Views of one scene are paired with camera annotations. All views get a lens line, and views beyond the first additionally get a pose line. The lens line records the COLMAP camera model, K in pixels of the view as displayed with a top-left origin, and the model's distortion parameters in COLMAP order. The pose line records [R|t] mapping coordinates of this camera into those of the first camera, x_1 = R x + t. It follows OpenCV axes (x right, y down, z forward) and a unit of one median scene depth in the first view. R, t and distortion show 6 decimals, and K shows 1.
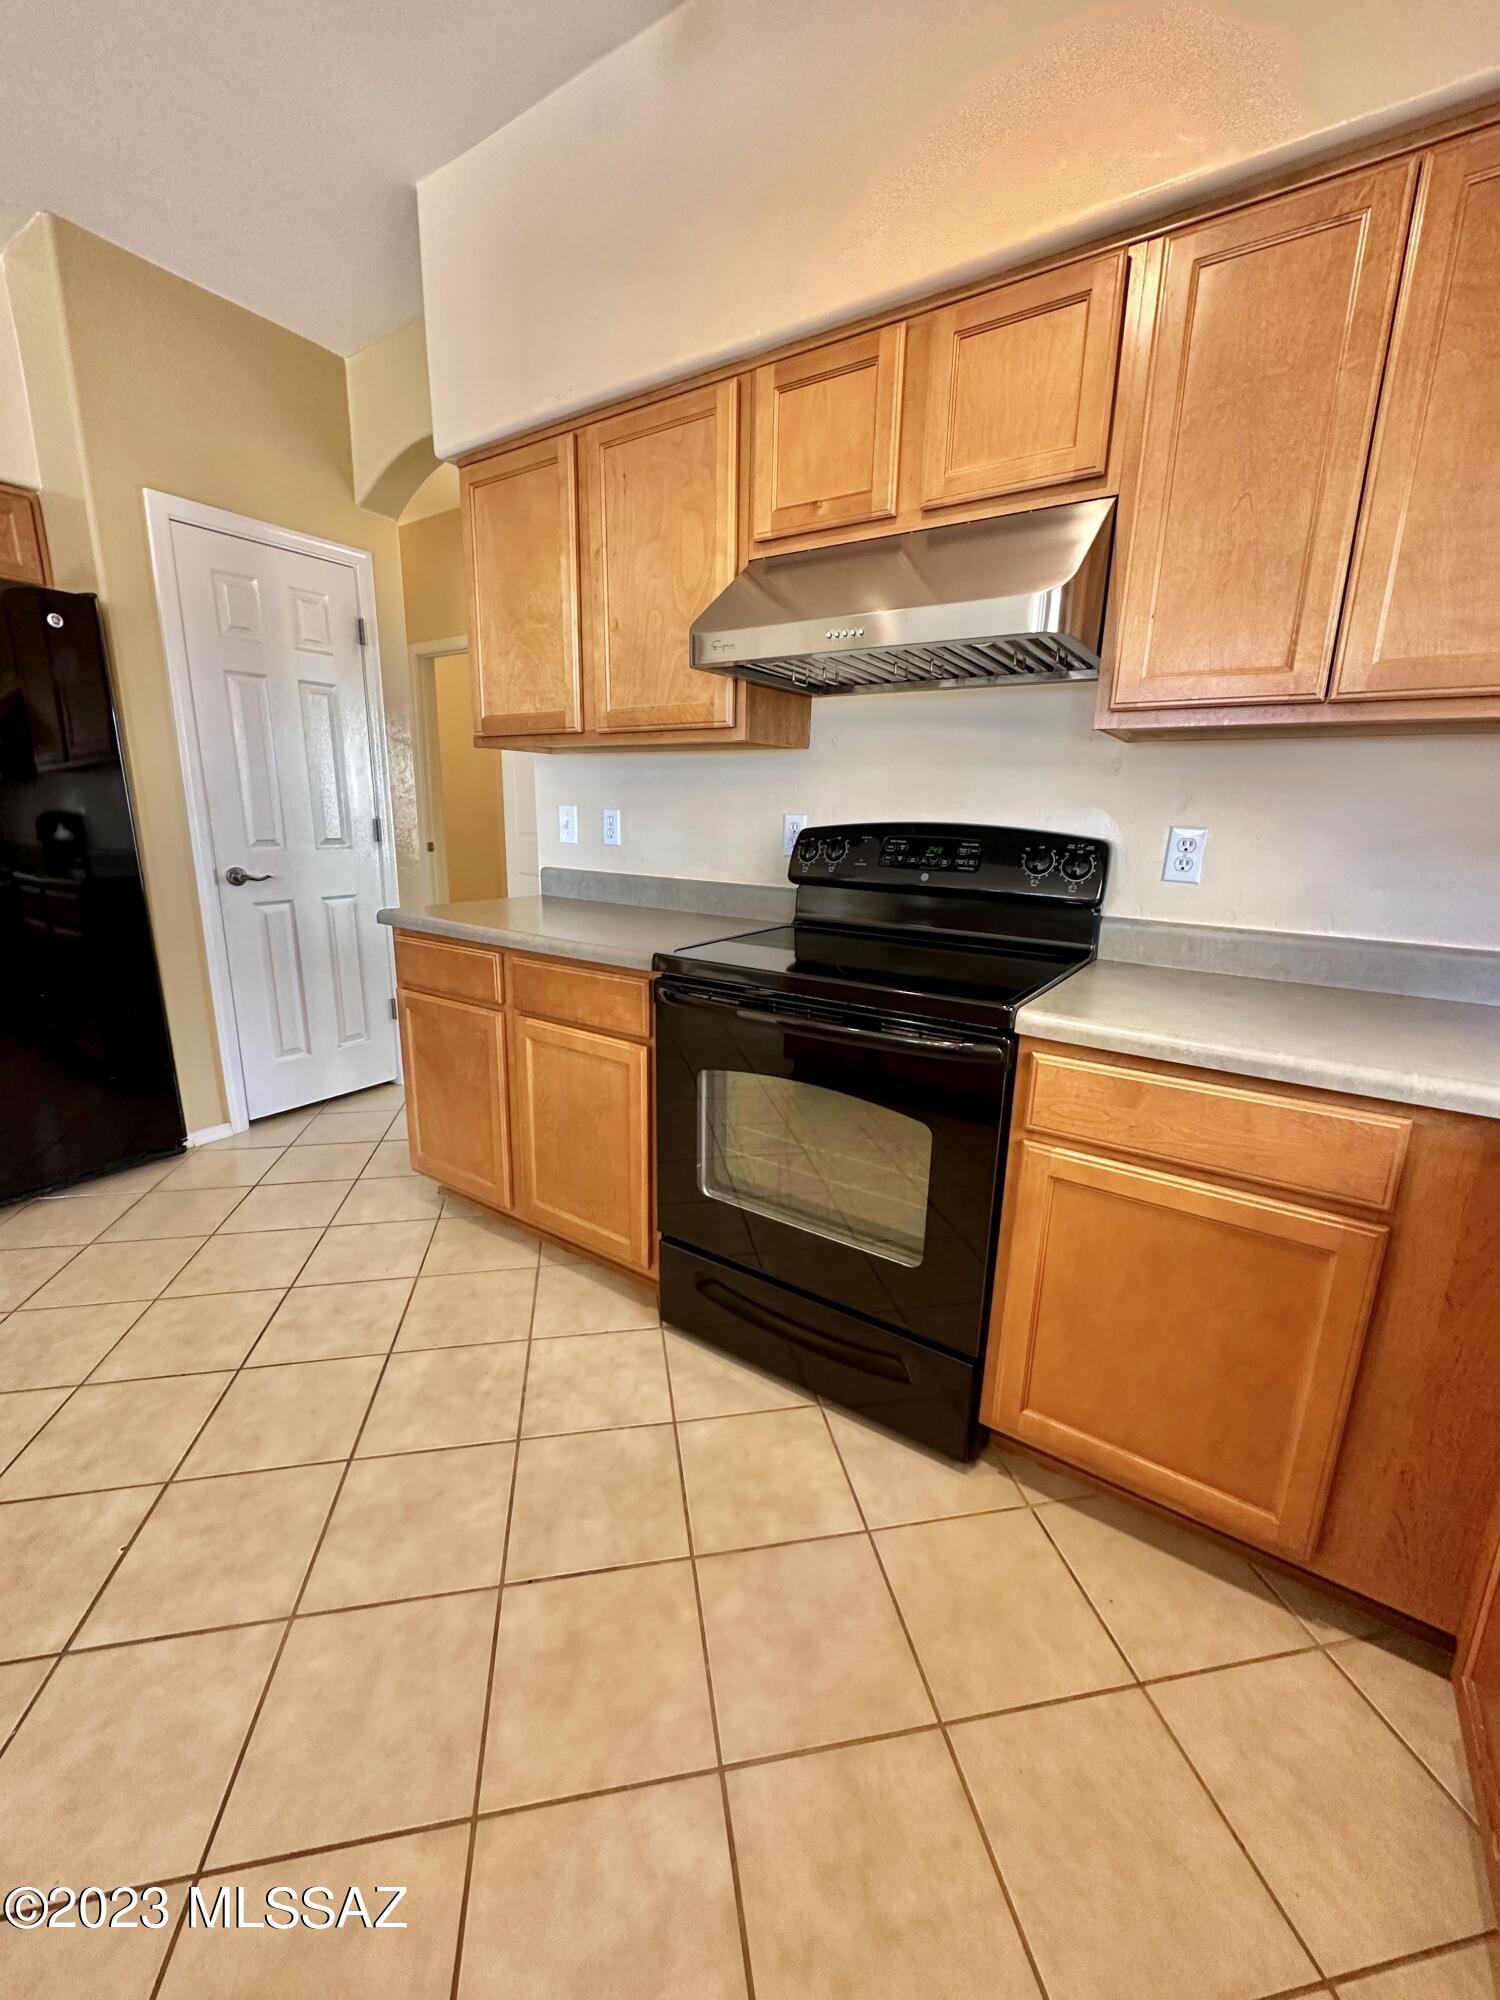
lens RADIAL K [[799.3, 0, 747.9], [0, 799.3, 997.7], [0, 0, 1]] dist [-0.002939, 0.001044]
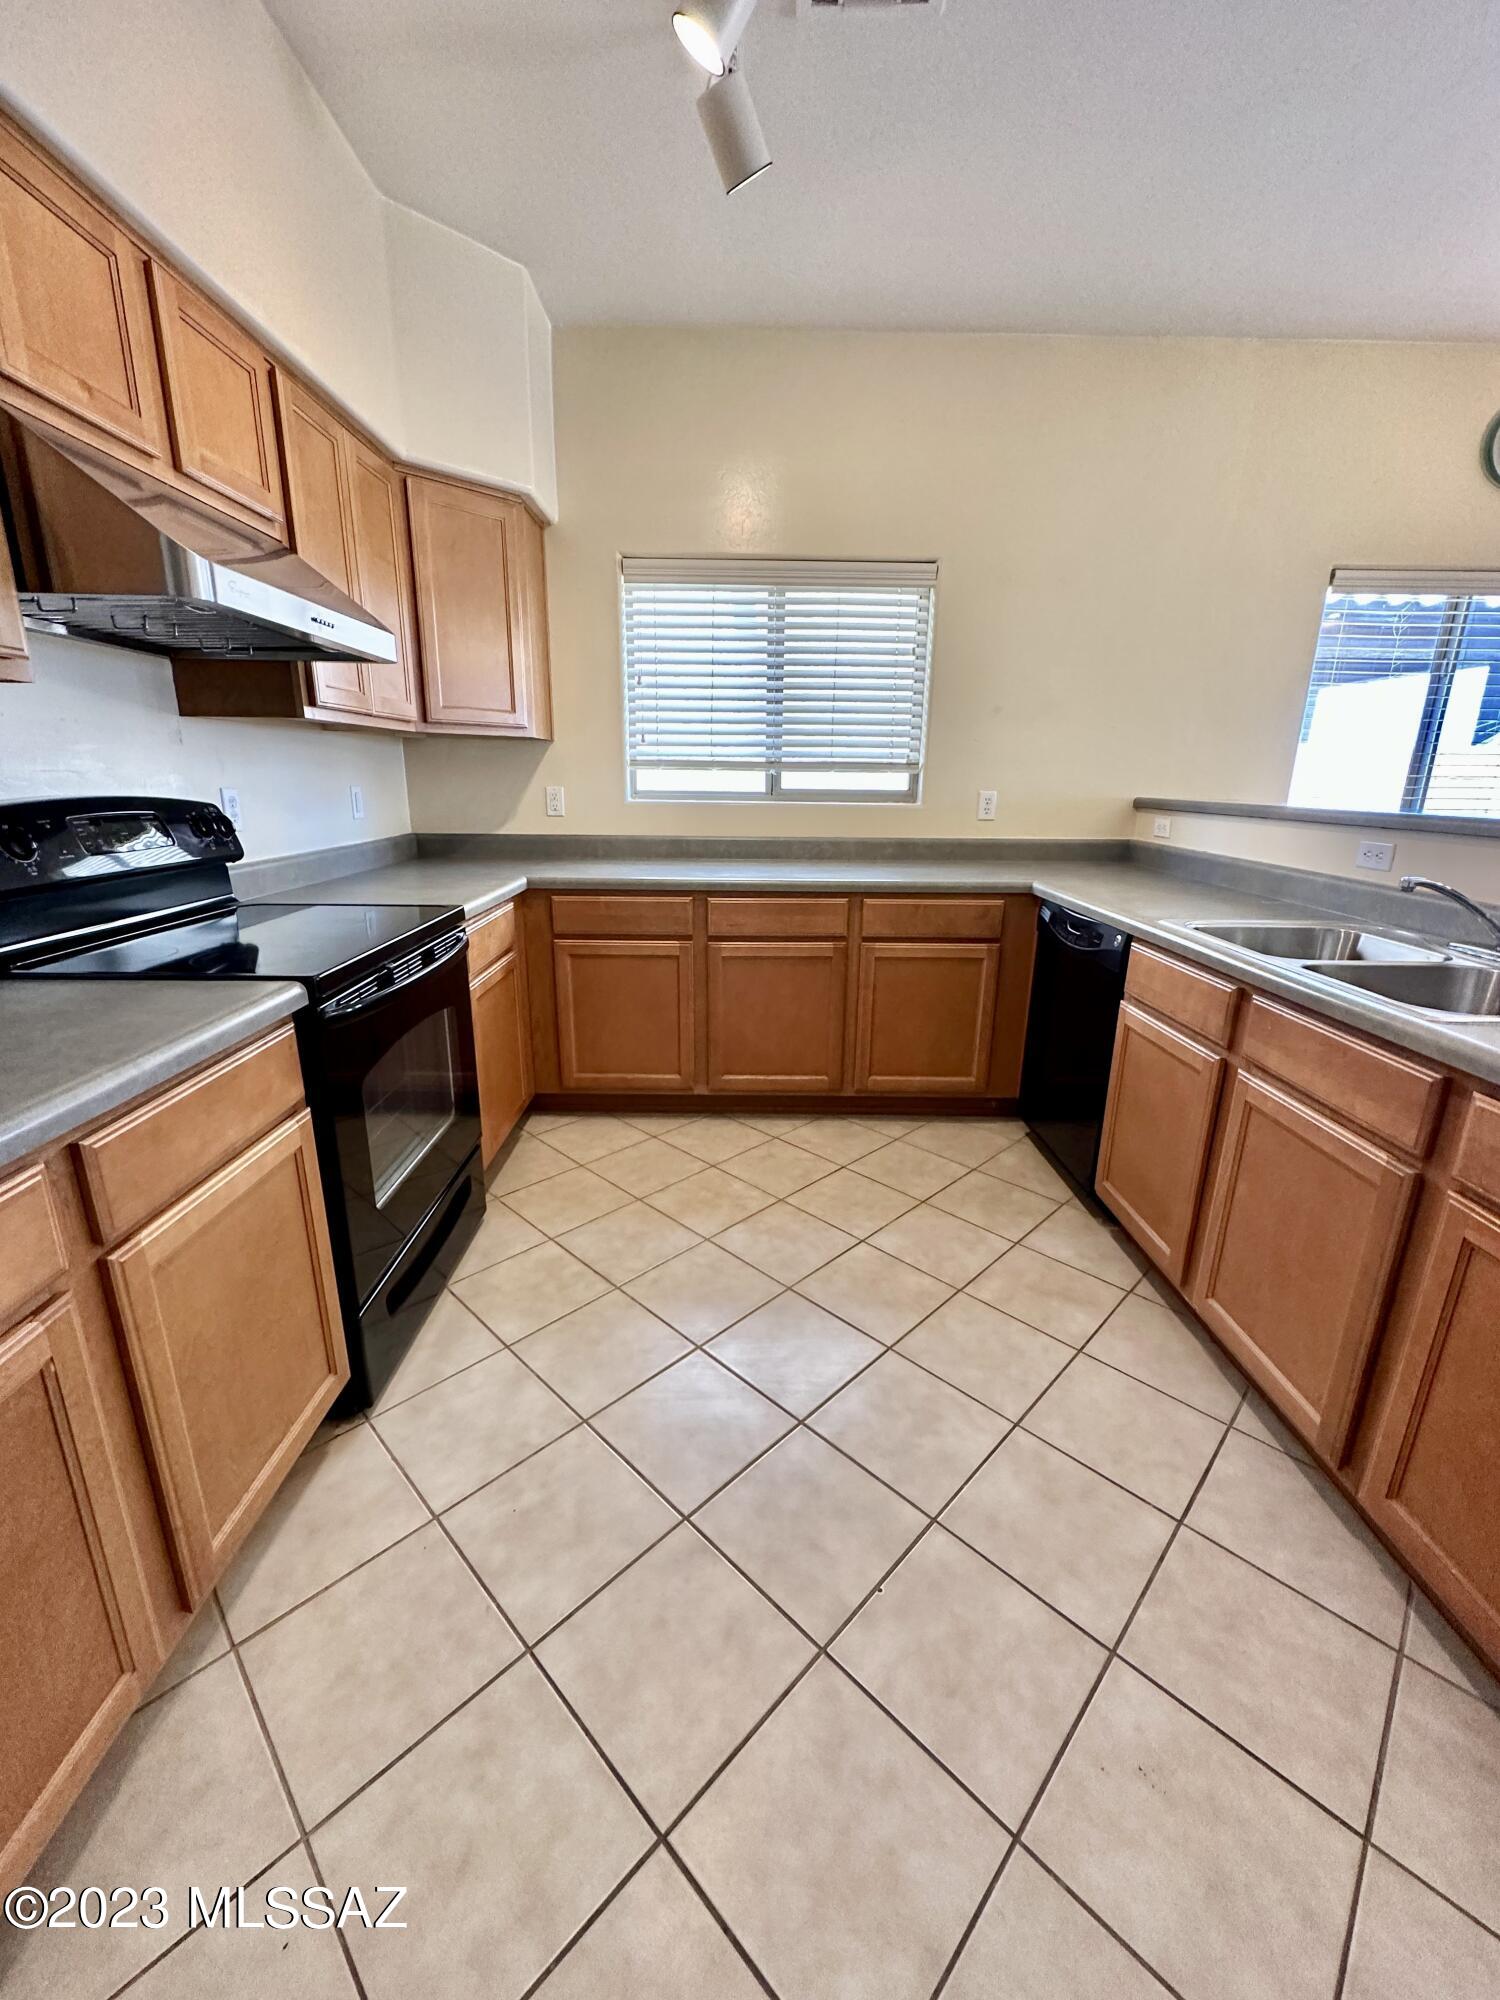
lens RADIAL K [[799.3, 0, 747.9], [0, 799.3, 997.7], [0, 0, 1]] dist [-0.002939, 0.001044]
pose [[-0.568803, -0.250635, 0.783355, -0.822801], [0.166719, 0.897530, 0.408221, -0.241223], [-0.805399, 0.362797, -0.468732, 0.856310]]
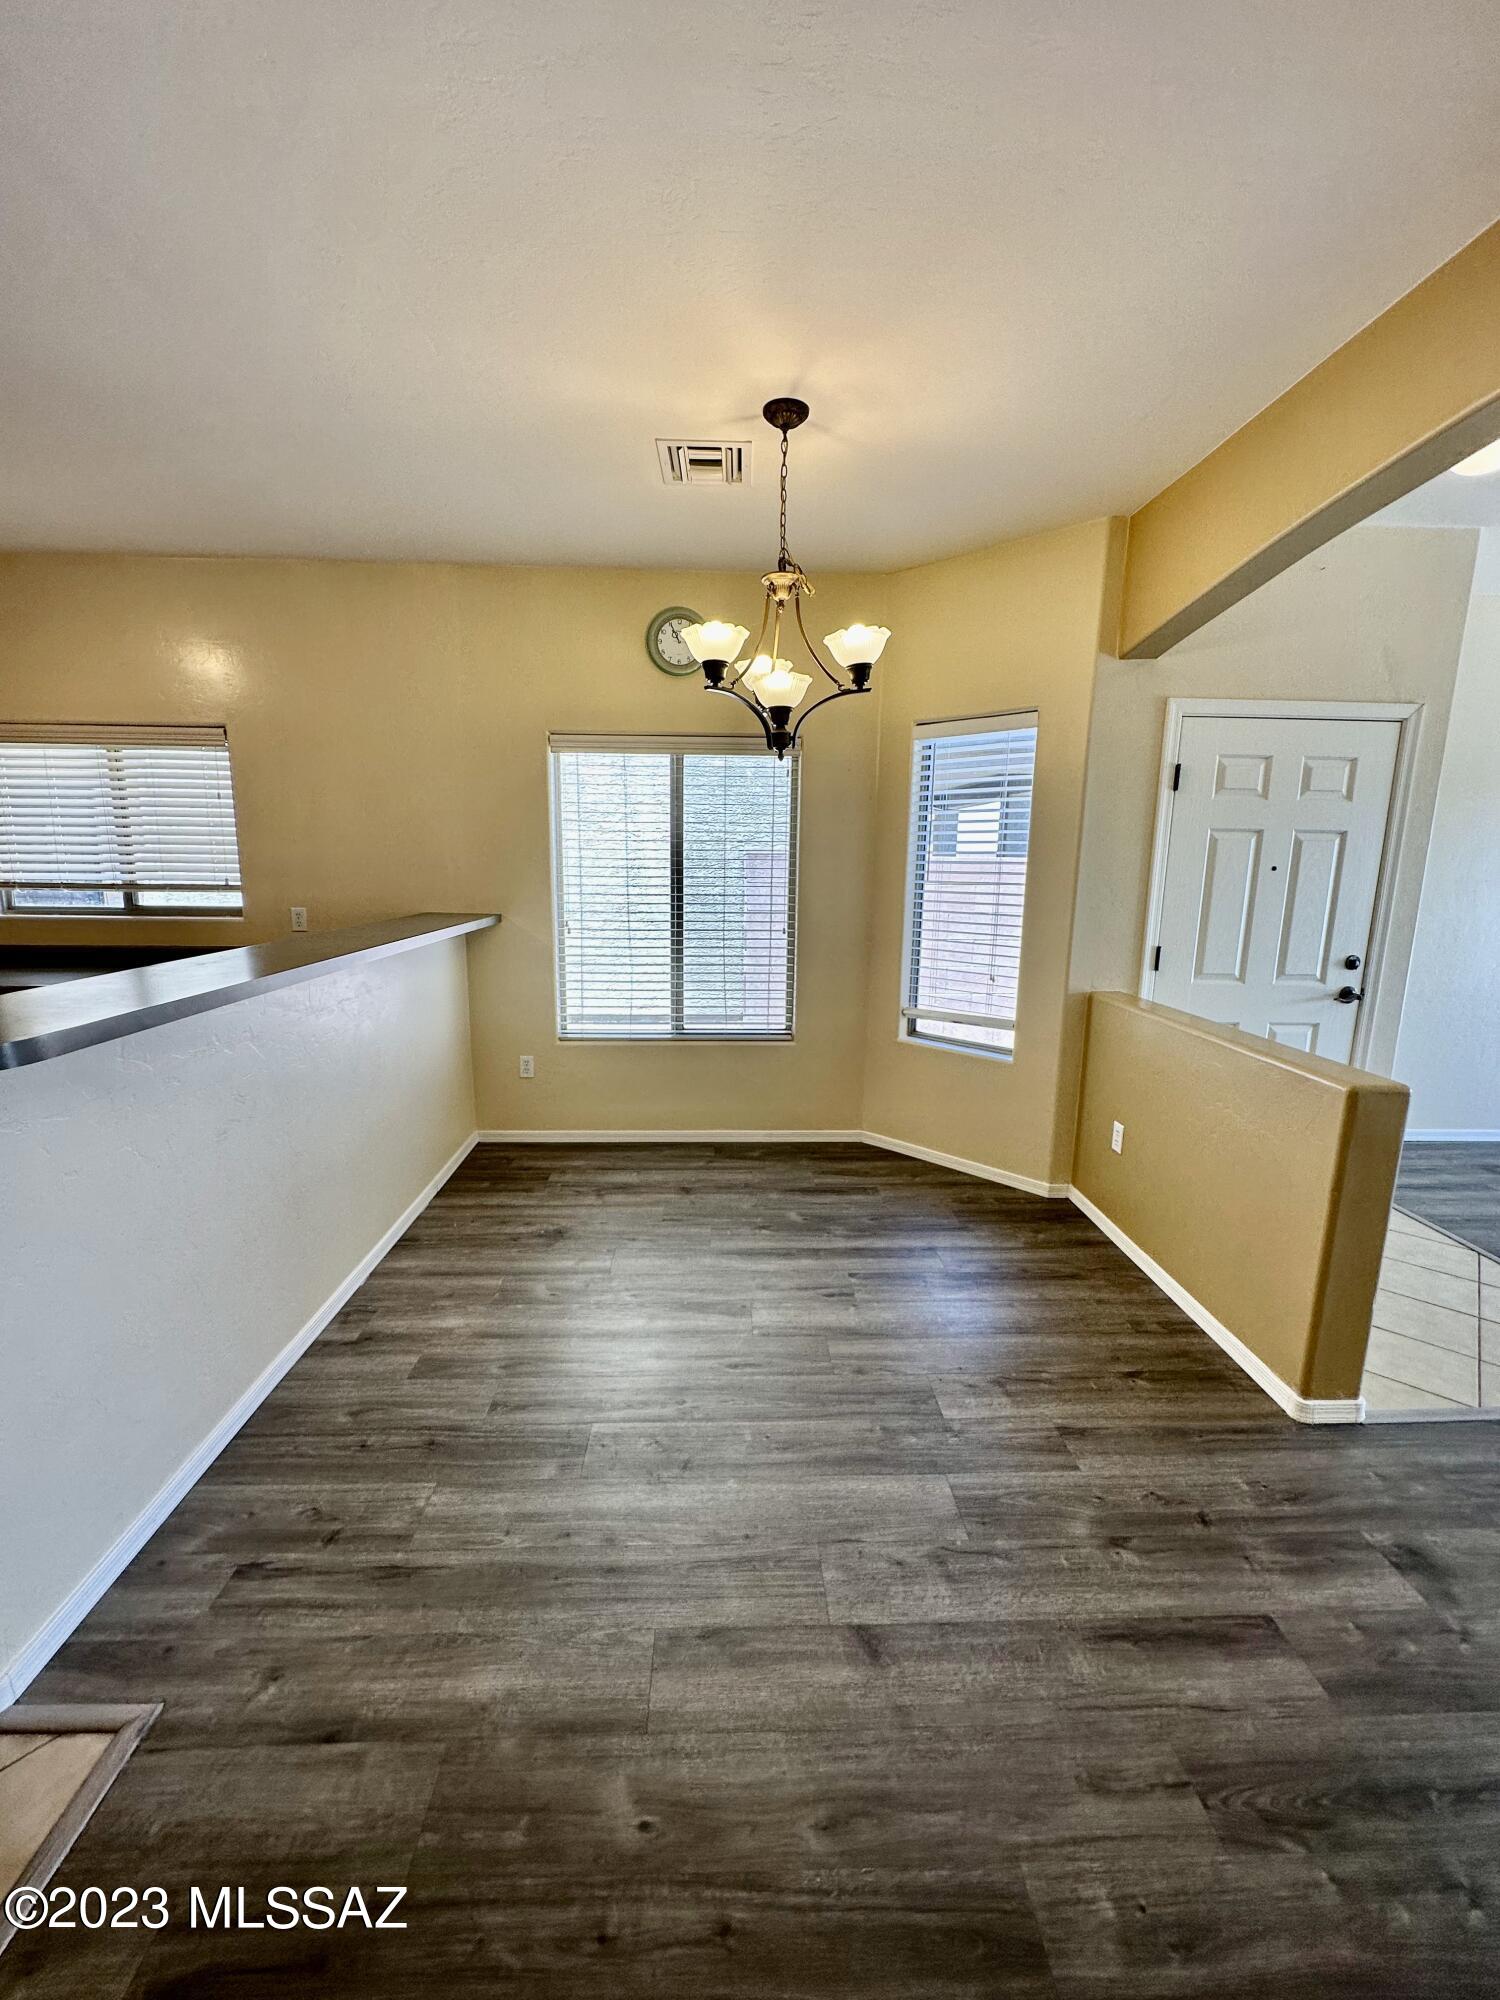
lens RADIAL K [[799.3, 0, 747.9], [0, 799.3, 997.7], [0, 0, 1]] dist [-0.002939, 0.001044]
pose [[-0.592105, -0.168165, 0.788119, -1.916711], [0.161589, 0.933346, 0.320553, -0.117276], [-0.789494, 0.317152, -0.525466, -0.207927]]
